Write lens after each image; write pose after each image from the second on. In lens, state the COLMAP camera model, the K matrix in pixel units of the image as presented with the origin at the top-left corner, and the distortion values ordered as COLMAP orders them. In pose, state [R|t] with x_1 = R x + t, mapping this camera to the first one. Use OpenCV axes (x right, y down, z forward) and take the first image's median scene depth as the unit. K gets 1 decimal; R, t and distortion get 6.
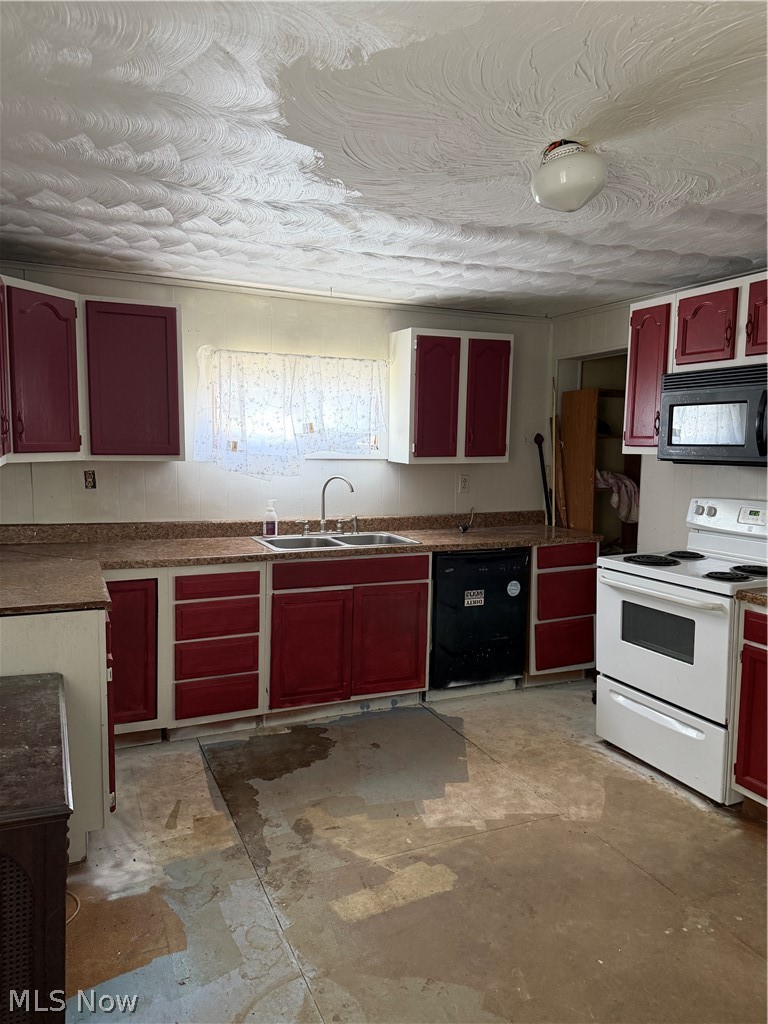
lens RADIAL K [[719.1, 0, 384.3], [0, 719.1, 507.3], [0, 0, 1]] dist [0.099821, -0.181846]
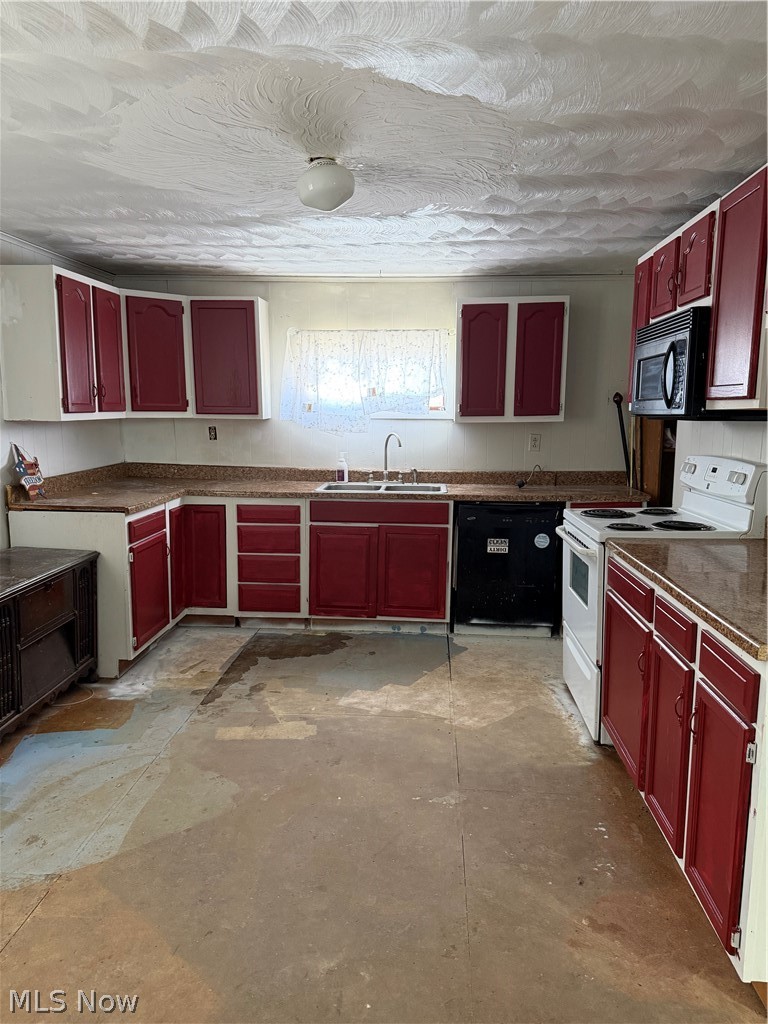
lens RADIAL K [[716.6, 0, 381.6], [0, 716.6, 515.4], [0, 0, 1]] dist [0.110917, -0.174730]
pose [[0.881843, 0.059396, -0.467788, 0.538375], [-0.037300, 0.997713, 0.056367, 0.028497], [0.470066, -0.032258, 0.882042, -0.047611]]
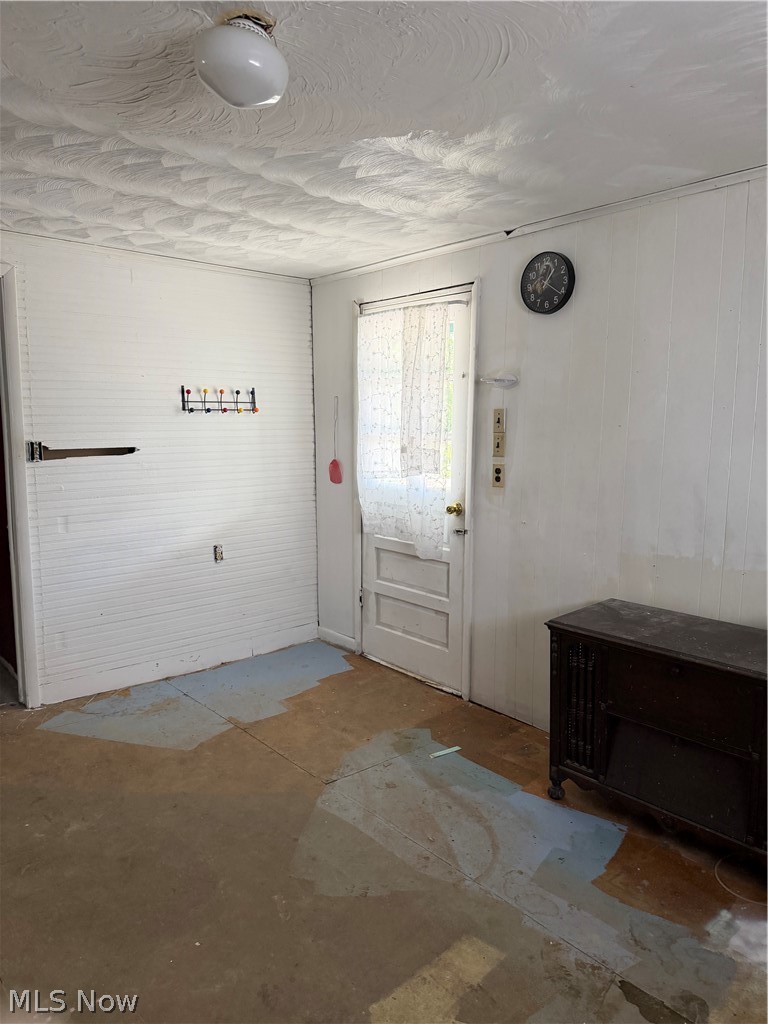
lens RADIAL K [[716.6, 0, 381.6], [0, 716.6, 515.4], [0, 0, 1]] dist [0.110917, -0.174730]
pose [[-0.959247, 0.017471, -0.282027, 0.187394], [-0.044773, 0.976080, 0.212751, -0.080651], [0.278998, 0.216708, -0.935520, 1.058954]]
